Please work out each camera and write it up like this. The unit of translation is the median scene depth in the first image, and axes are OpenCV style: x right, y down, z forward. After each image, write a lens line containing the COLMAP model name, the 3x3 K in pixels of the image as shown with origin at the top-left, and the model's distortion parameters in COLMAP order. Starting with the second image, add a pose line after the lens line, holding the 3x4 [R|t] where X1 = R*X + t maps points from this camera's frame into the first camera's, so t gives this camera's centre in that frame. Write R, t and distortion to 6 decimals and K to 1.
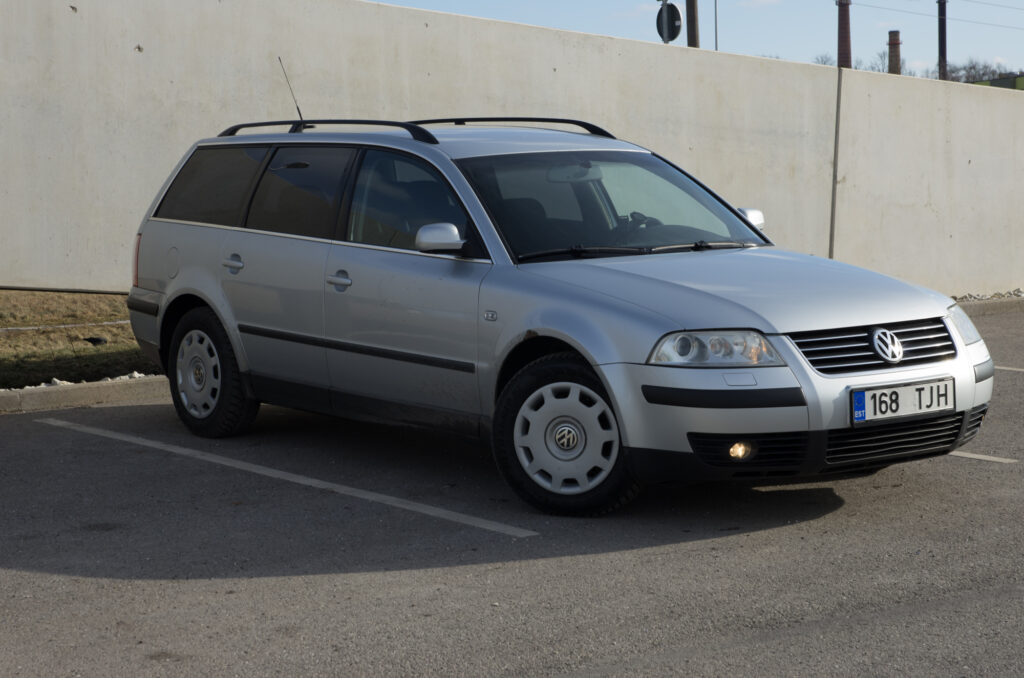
lens RADIAL K [[2108.7, 0, 512.0], [0, 2108.7, 339.0], [0, 0, 1]] dist [0.219755, 0.383250]
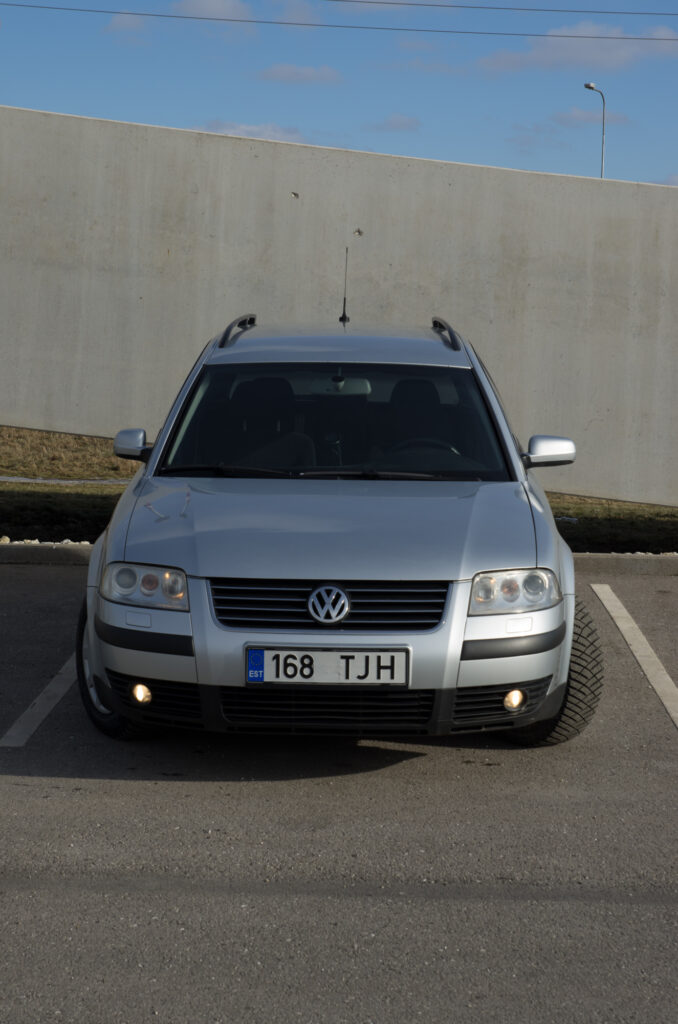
lens RADIAL K [[2108.7, 0, 339.0], [0, 2108.7, 512.0], [0, 0, 1]] dist [0.219755, 0.383250]
pose [[0.785884, 0.102576, -0.609806, 0.730974], [-0.090077, 0.994617, 0.051219, -0.083514], [0.611778, 0.014678, 0.790894, 0.286809]]
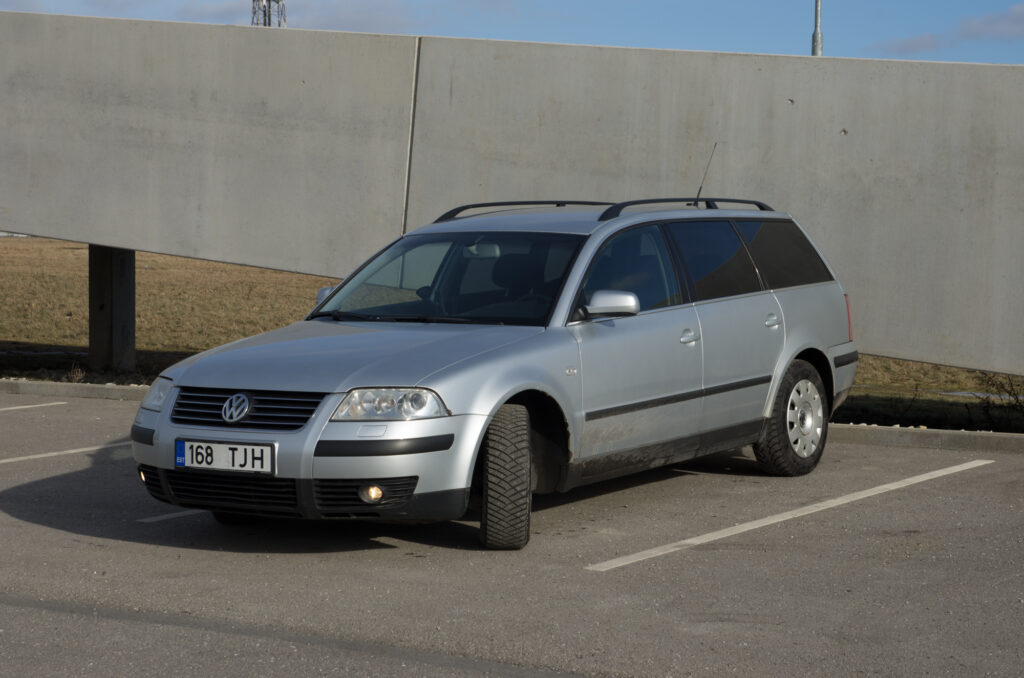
lens RADIAL K [[2007.2, 0, 512.0], [0, 2007.2, 339.0], [0, 0, 1]] dist [0.309499, -0.089473]
pose [[0.315640, 0.073095, -0.946060, 1.257242], [-0.088760, 0.994931, 0.047257, -0.099137], [0.944719, 0.069056, 0.320528, 0.791314]]
